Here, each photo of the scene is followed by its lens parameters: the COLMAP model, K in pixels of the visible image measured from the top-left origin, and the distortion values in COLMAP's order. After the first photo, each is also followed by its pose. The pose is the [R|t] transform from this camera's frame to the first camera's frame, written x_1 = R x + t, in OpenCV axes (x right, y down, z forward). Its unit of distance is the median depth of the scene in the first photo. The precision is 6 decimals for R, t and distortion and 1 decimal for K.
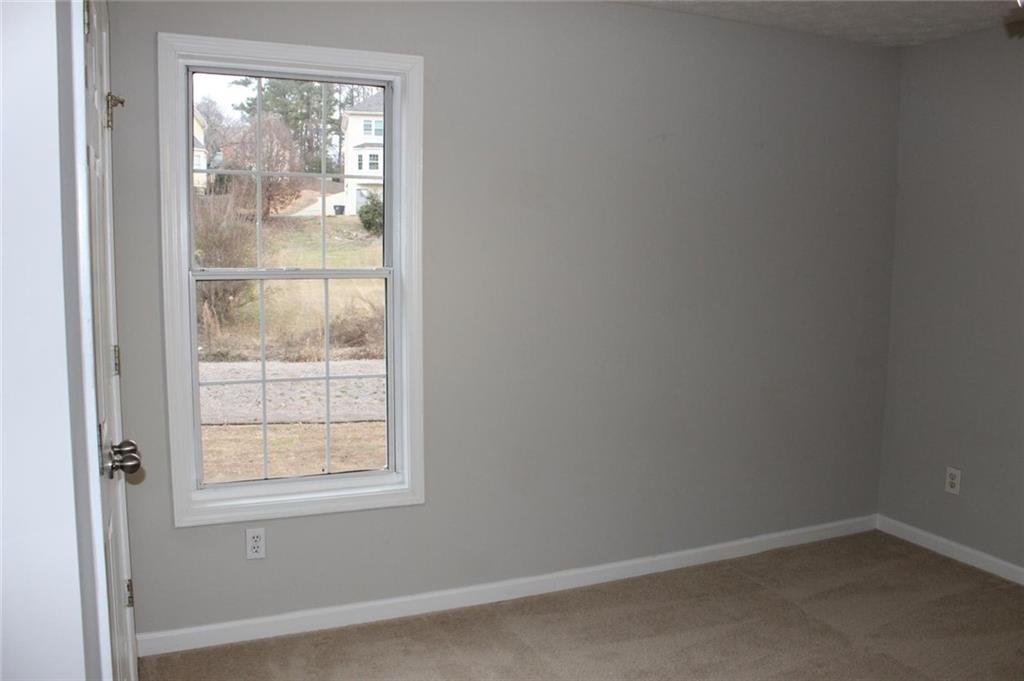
lens RADIAL K [[811.5, 0, 512.0], [0, 811.5, 340.5], [0, 0, 1]] dist [-0.171270, 0.103048]
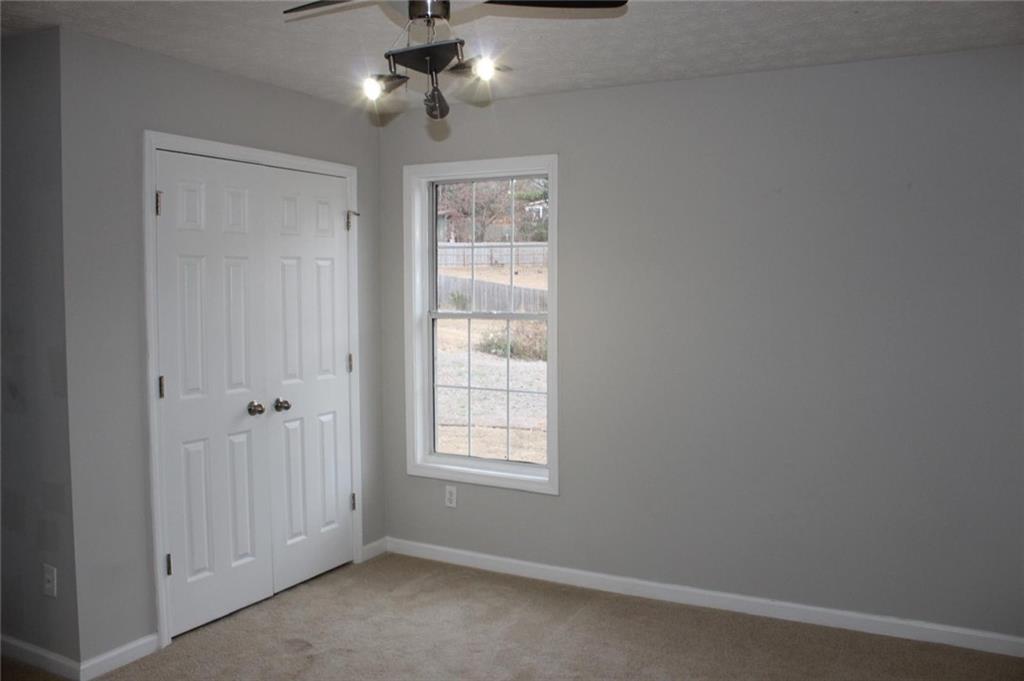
lens RADIAL K [[811.5, 0, 512.0], [0, 811.5, 340.5], [0, 0, 1]] dist [-0.171270, 0.103048]
pose [[0.616899, 0.044348, -0.785791, 0.924257], [-0.068979, 0.997616, 0.002150, -0.048114], [0.784013, 0.052876, 0.618488, 0.134646]]
